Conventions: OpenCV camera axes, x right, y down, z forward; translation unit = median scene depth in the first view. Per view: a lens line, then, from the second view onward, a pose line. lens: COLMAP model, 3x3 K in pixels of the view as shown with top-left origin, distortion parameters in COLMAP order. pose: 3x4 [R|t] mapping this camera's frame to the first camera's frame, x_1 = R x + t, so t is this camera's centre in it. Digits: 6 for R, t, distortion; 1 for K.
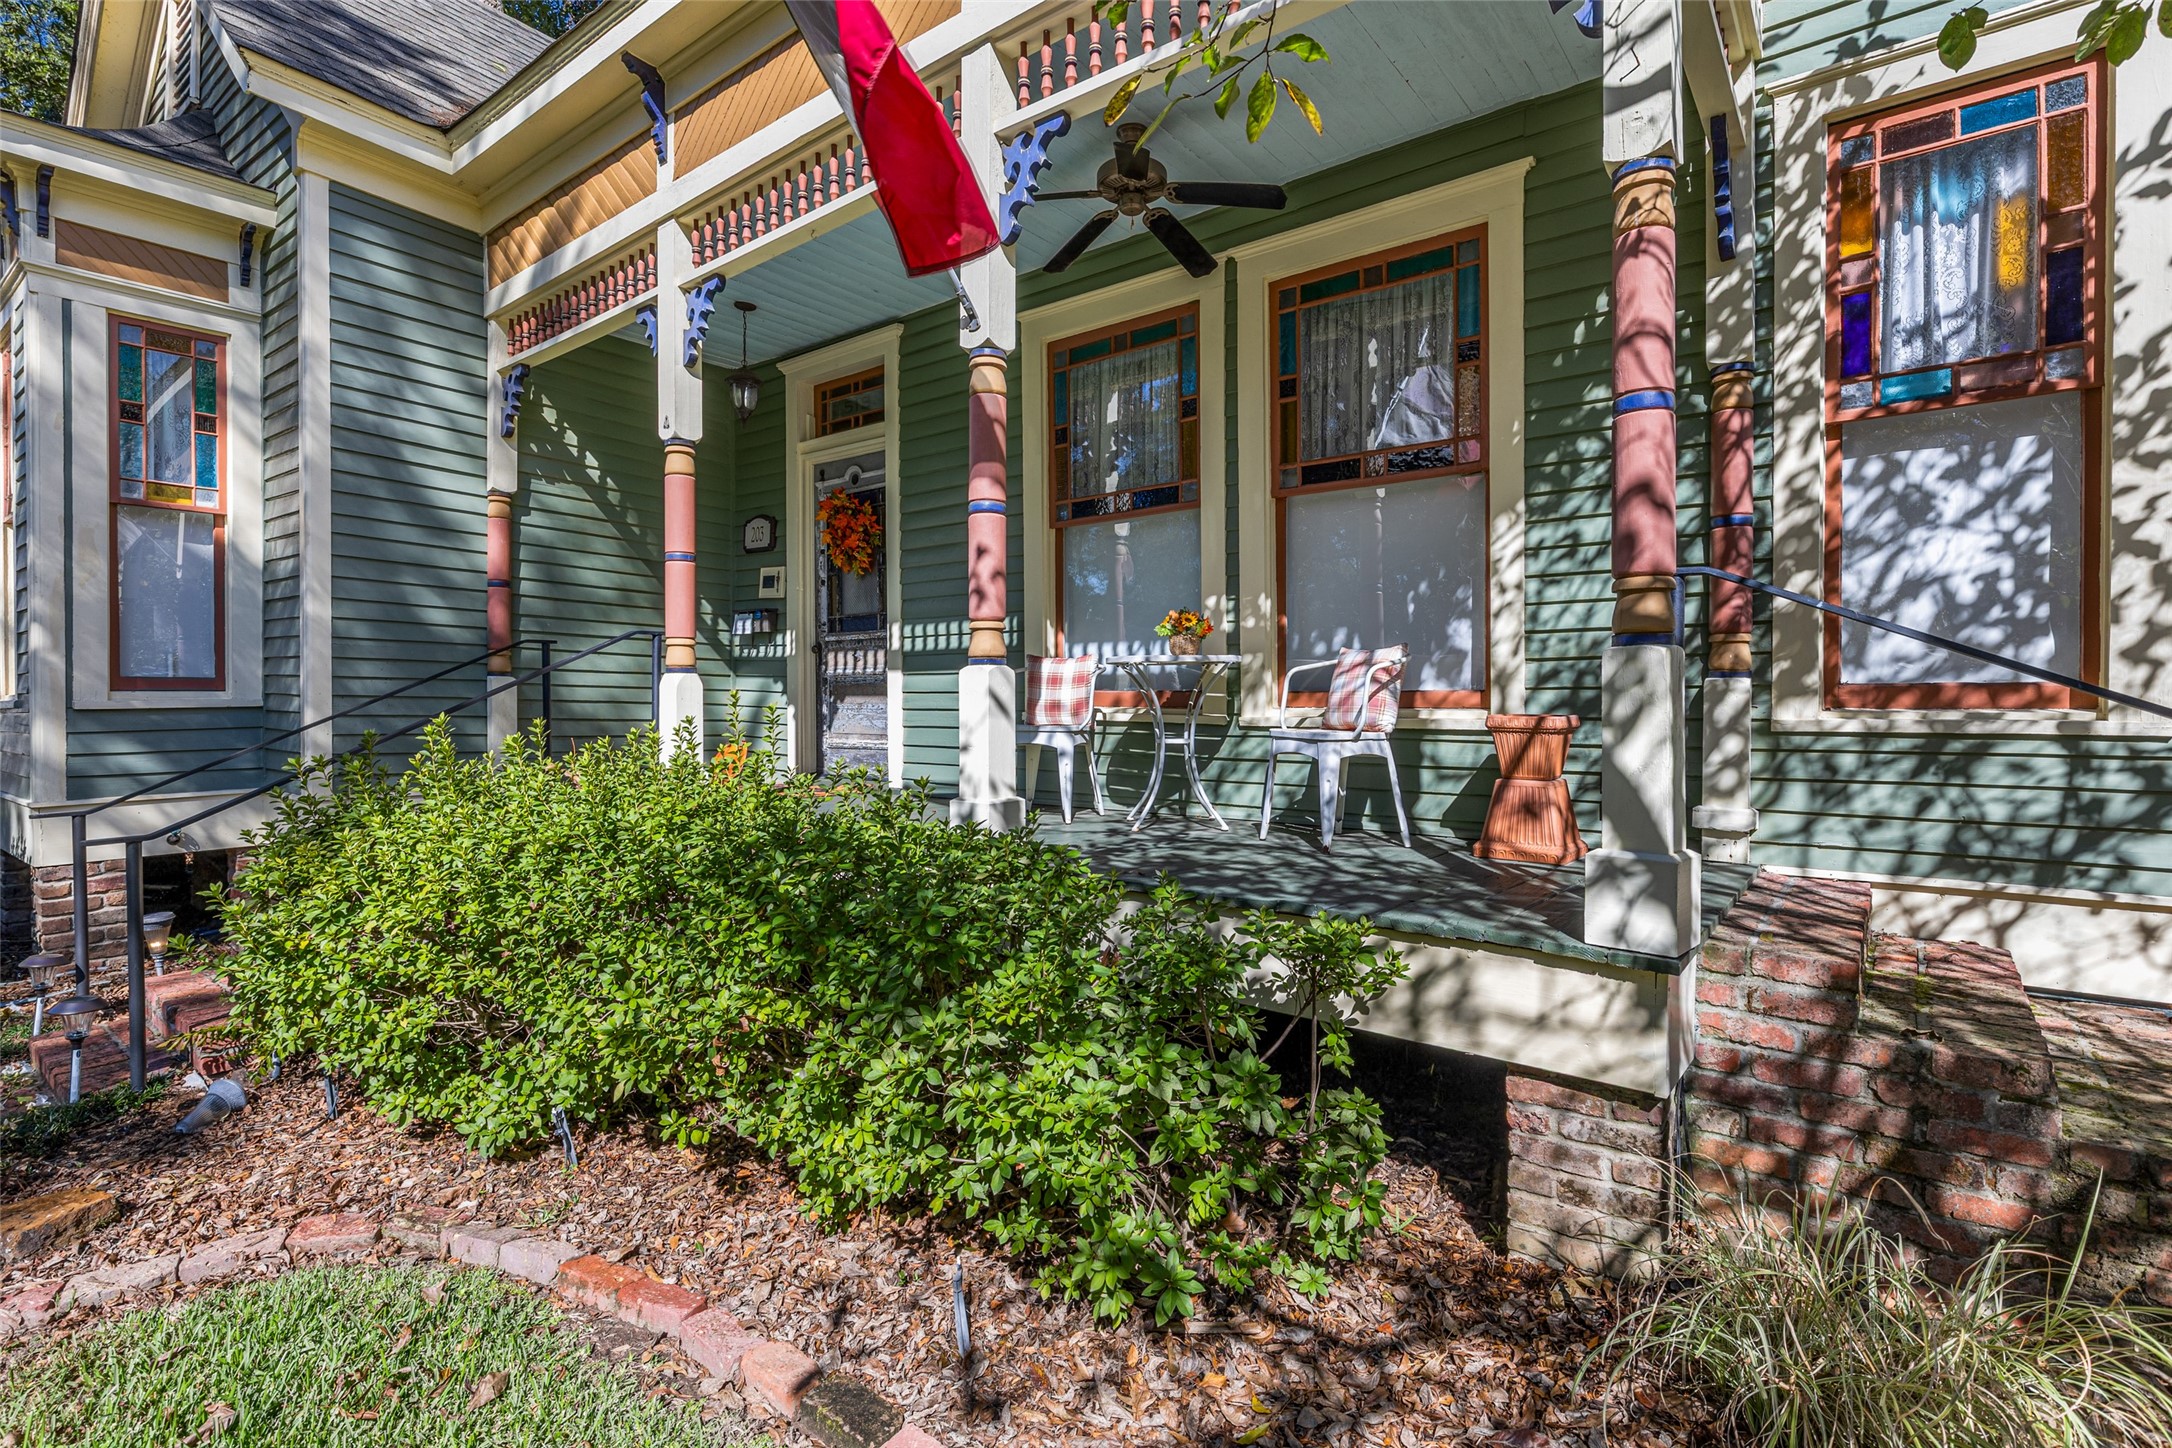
lens RADIAL K [[1002.6, 0, 1083.8], [0, 1002.6, 716.6], [0, 0, 1]] dist [-0.019481, -0.000331]
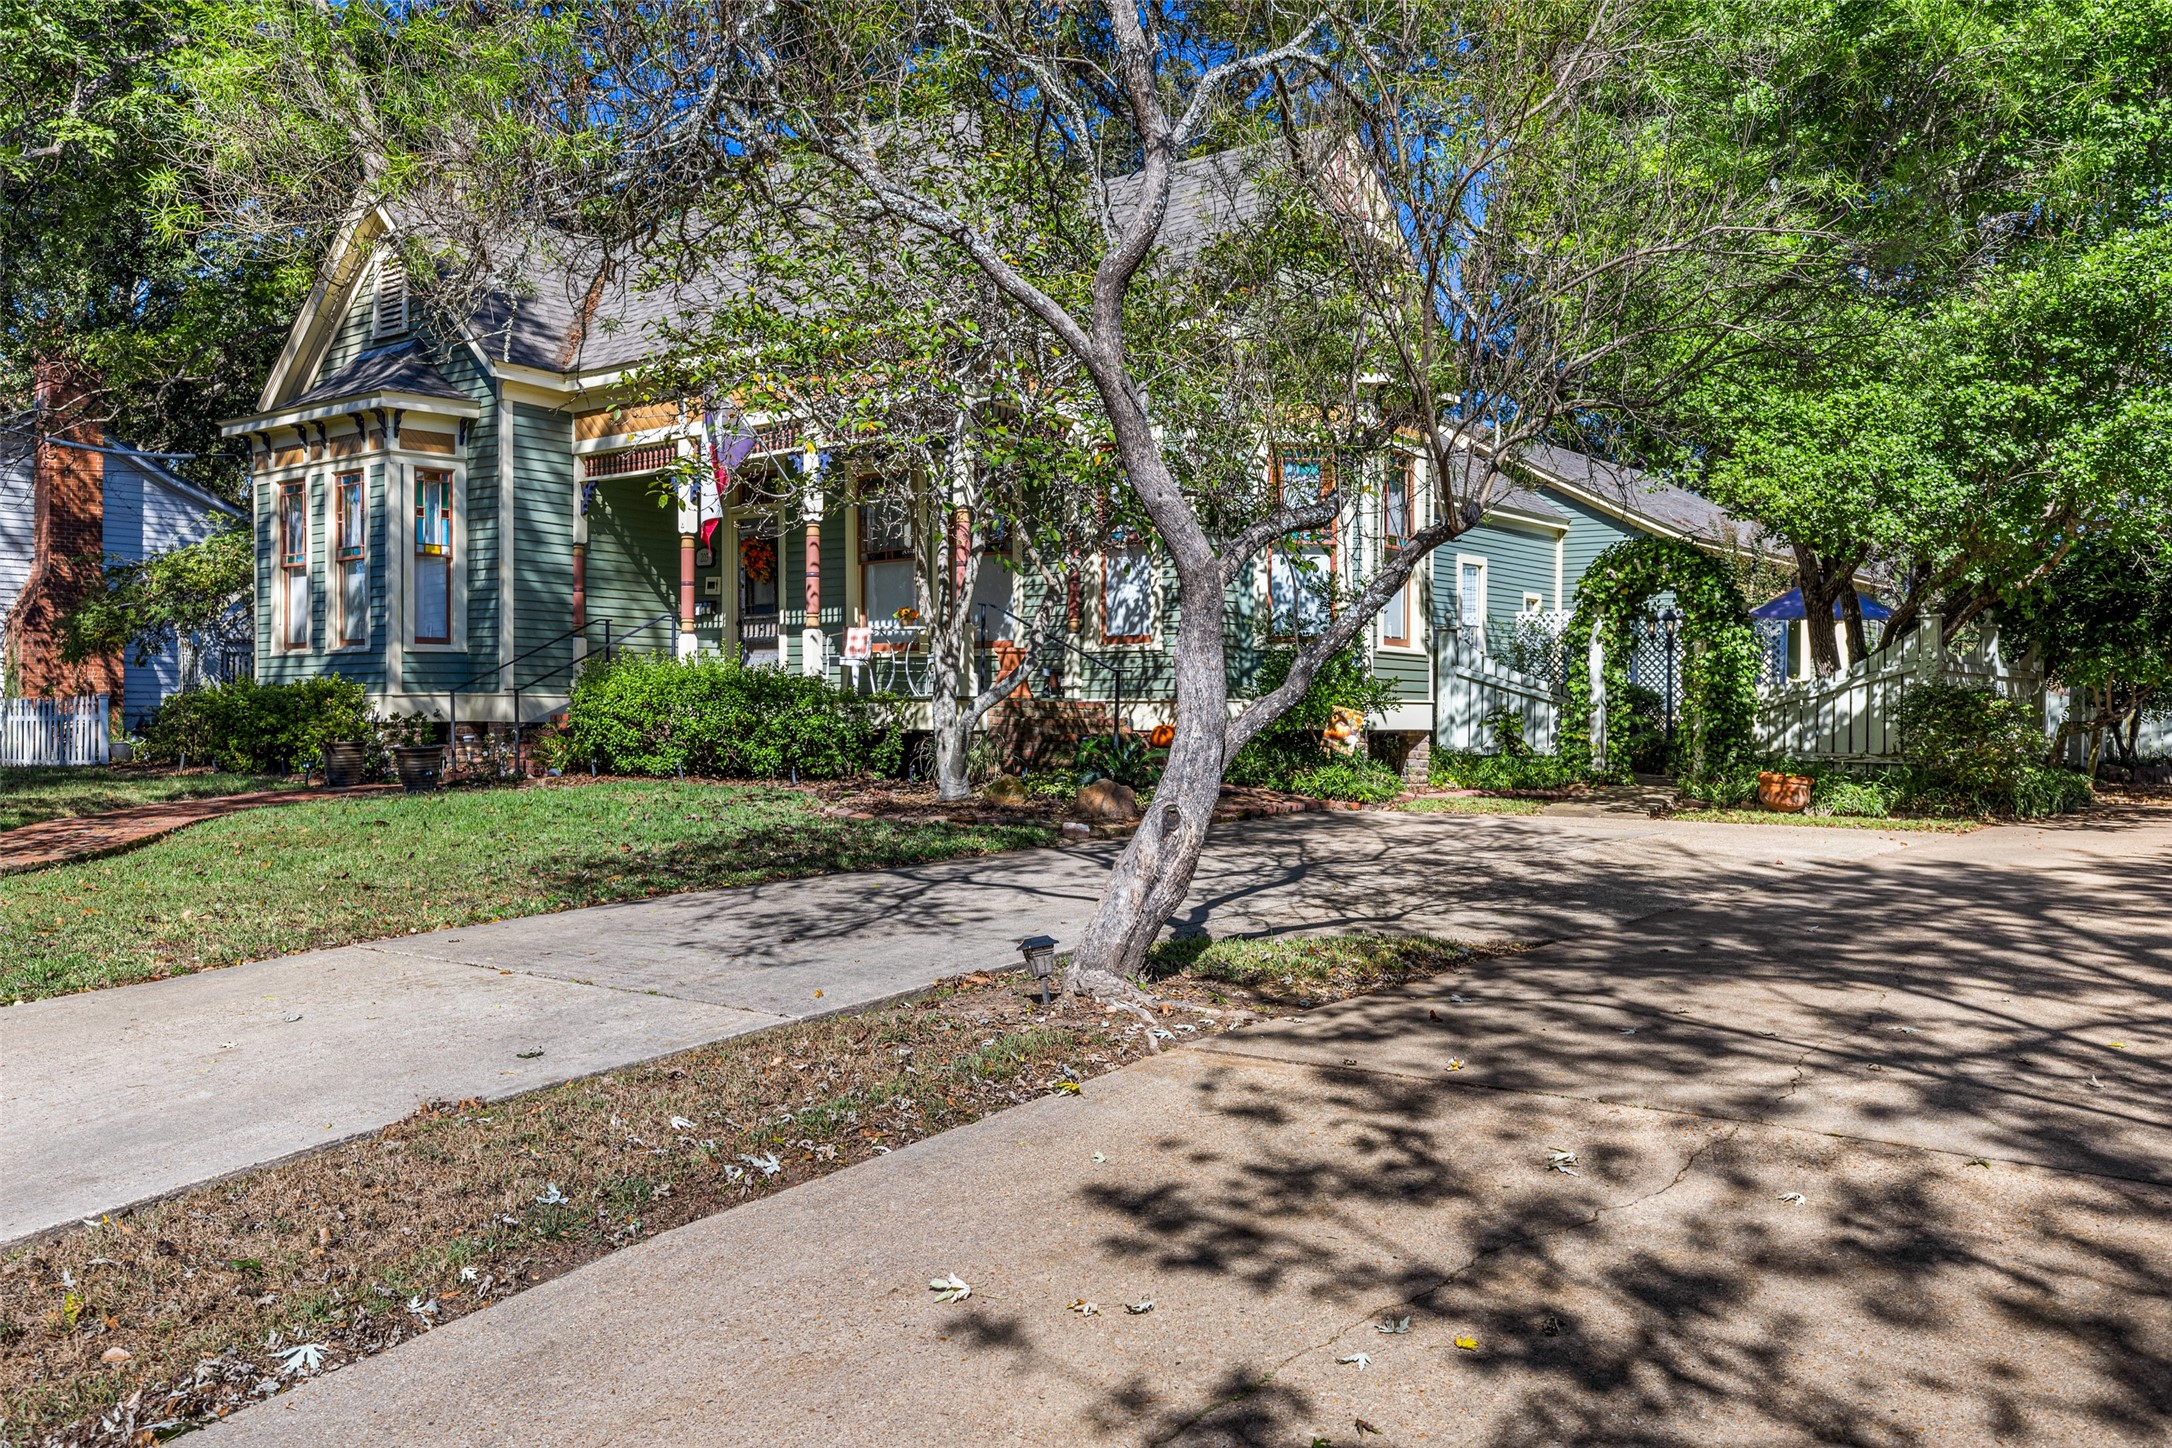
lens RADIAL K [[1837.3, 0, 1085.2], [0, 1837.3, 721.8], [0, 0, 1]] dist [0.000534, 0.000623]
pose [[0.999685, -0.000841, -0.025086, 0.591205], [0.000641, 0.999968, -0.008005, 0.184608], [0.025092, 0.007987, 0.999653, -3.086609]]
